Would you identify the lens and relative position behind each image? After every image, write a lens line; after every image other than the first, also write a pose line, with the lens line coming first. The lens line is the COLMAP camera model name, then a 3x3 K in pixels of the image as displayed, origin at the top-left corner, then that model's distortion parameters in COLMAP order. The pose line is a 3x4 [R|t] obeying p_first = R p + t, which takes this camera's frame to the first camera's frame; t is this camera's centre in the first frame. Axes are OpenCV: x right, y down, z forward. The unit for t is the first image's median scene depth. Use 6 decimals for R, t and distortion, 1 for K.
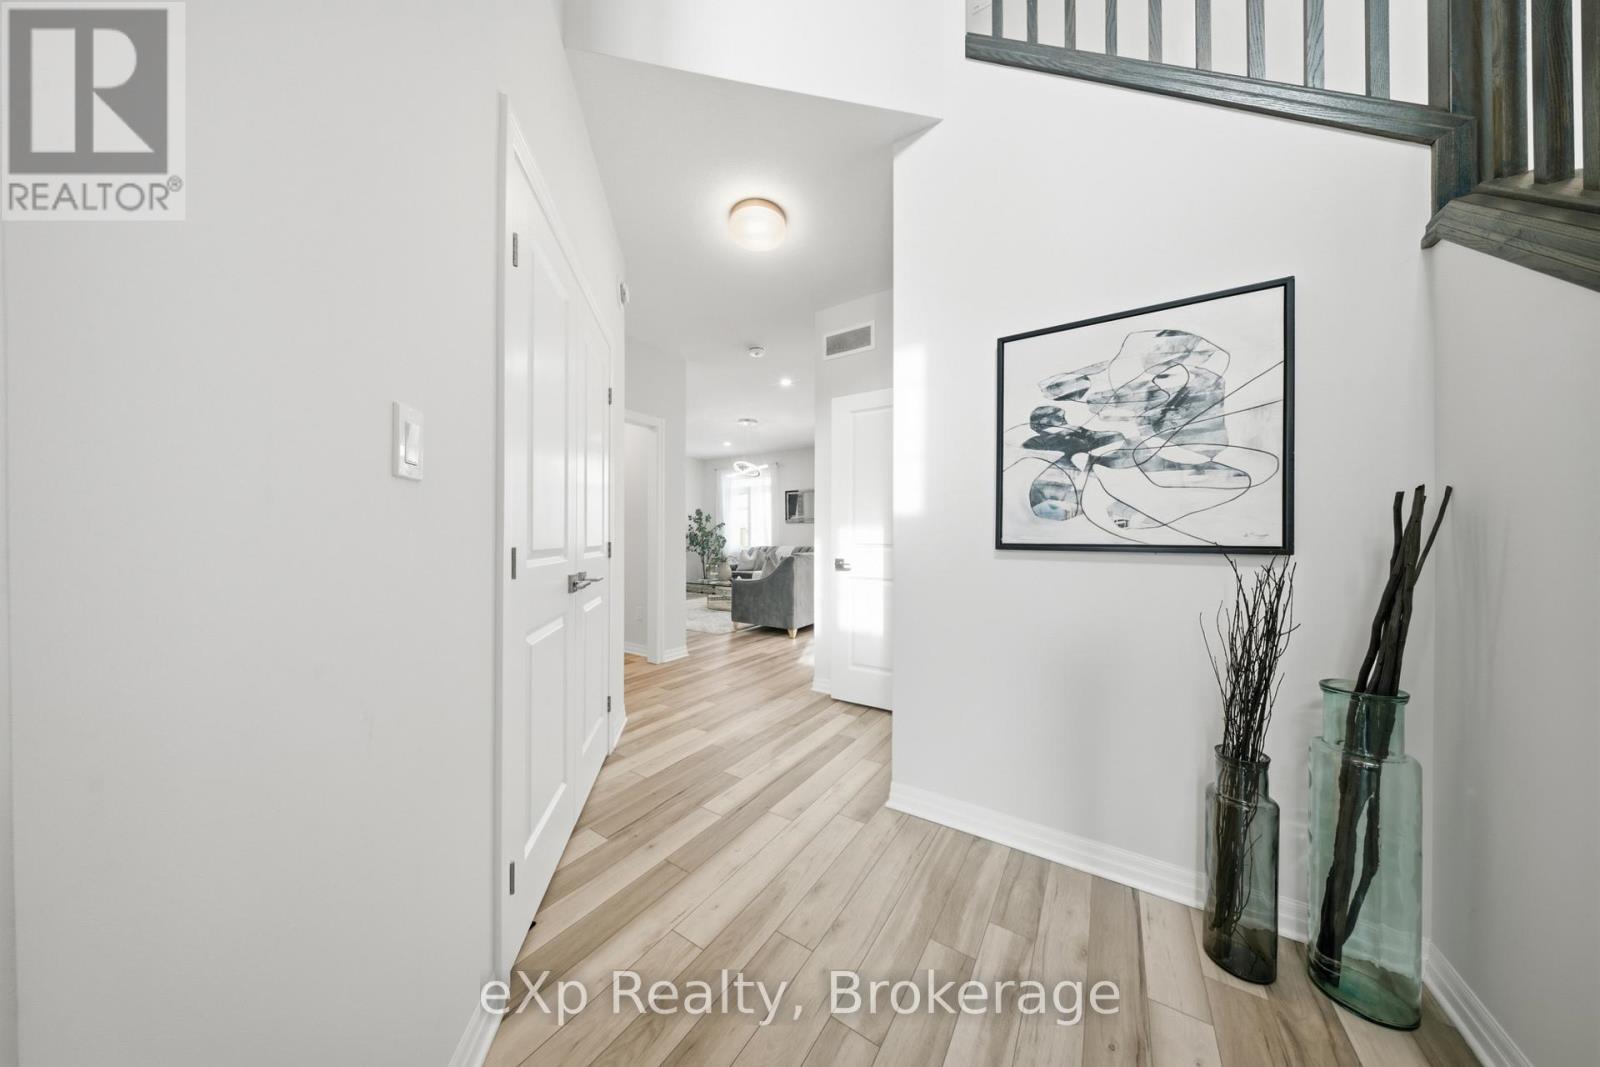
lens RADIAL K [[476.3, 0, 799.3], [0, 476.3, 537.1], [0, 0, 1]] dist [-0.010503, 0.000274]
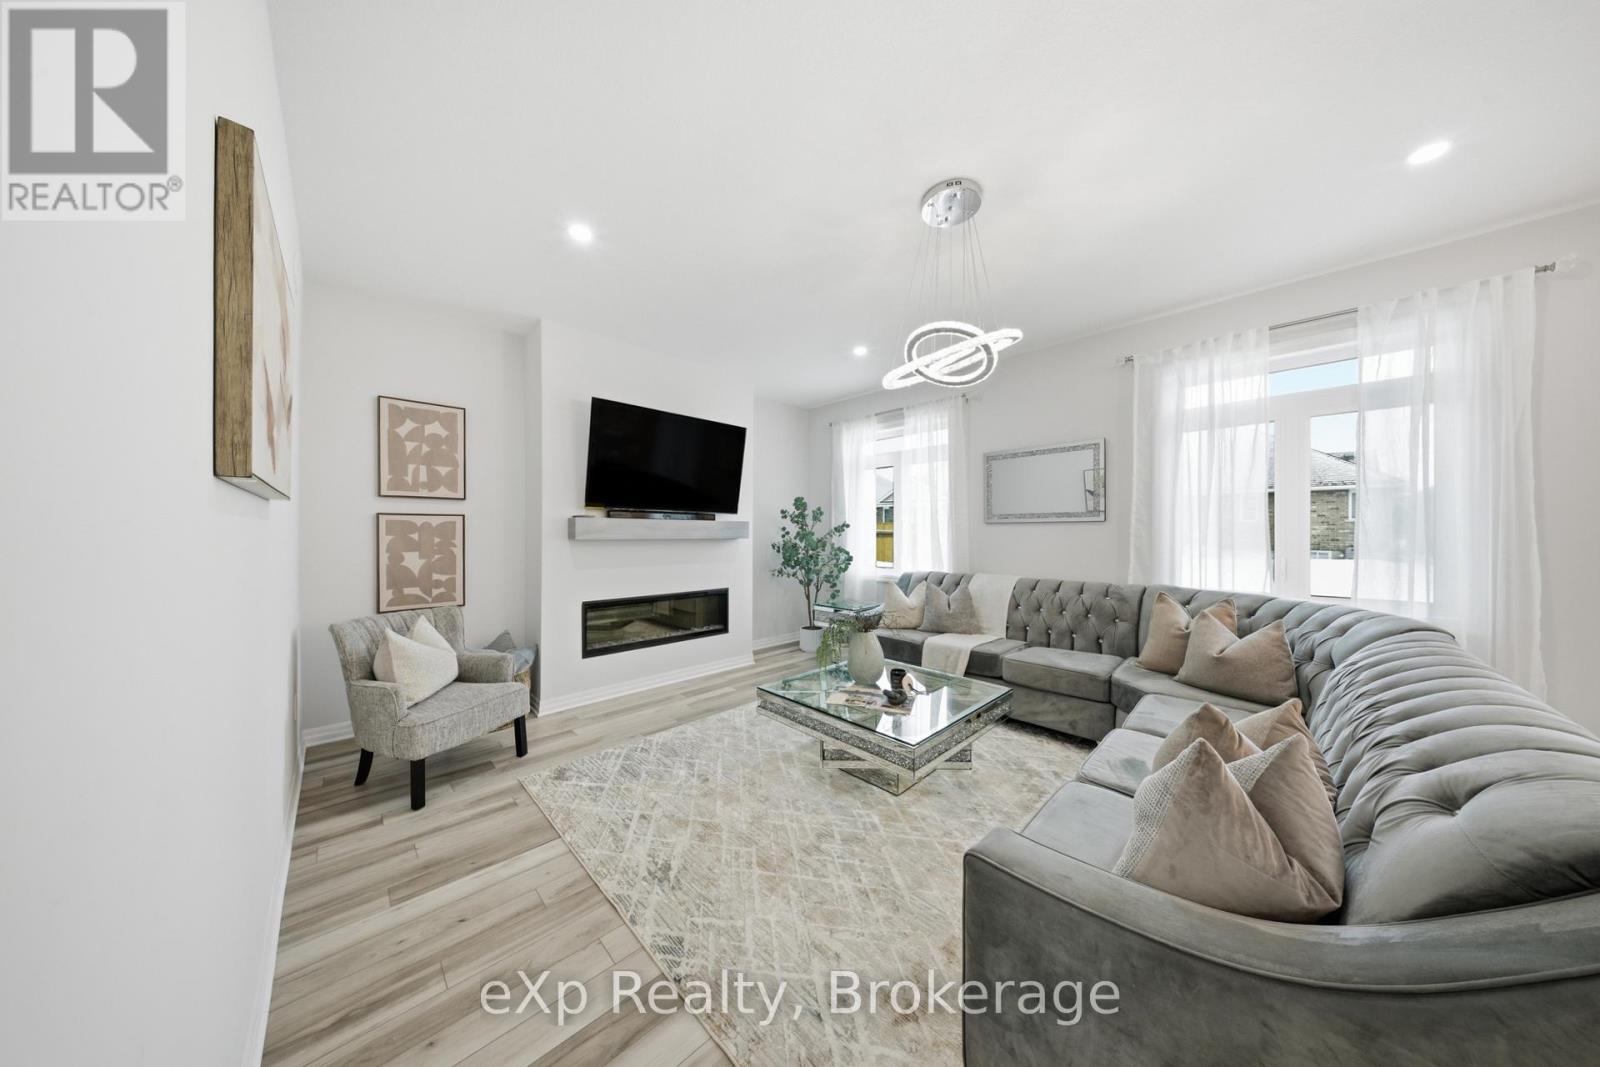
lens RADIAL K [[476.3, 0, 797.6], [0, 476.3, 535.5], [0, 0, 1]] dist [-0.010503, 0.000274]
pose [[0.974850, 0.001721, -0.222857, -0.096533], [-0.002303, 0.999995, -0.002349, -0.015475], [0.222852, 0.002803, 0.974848, 0.486883]]
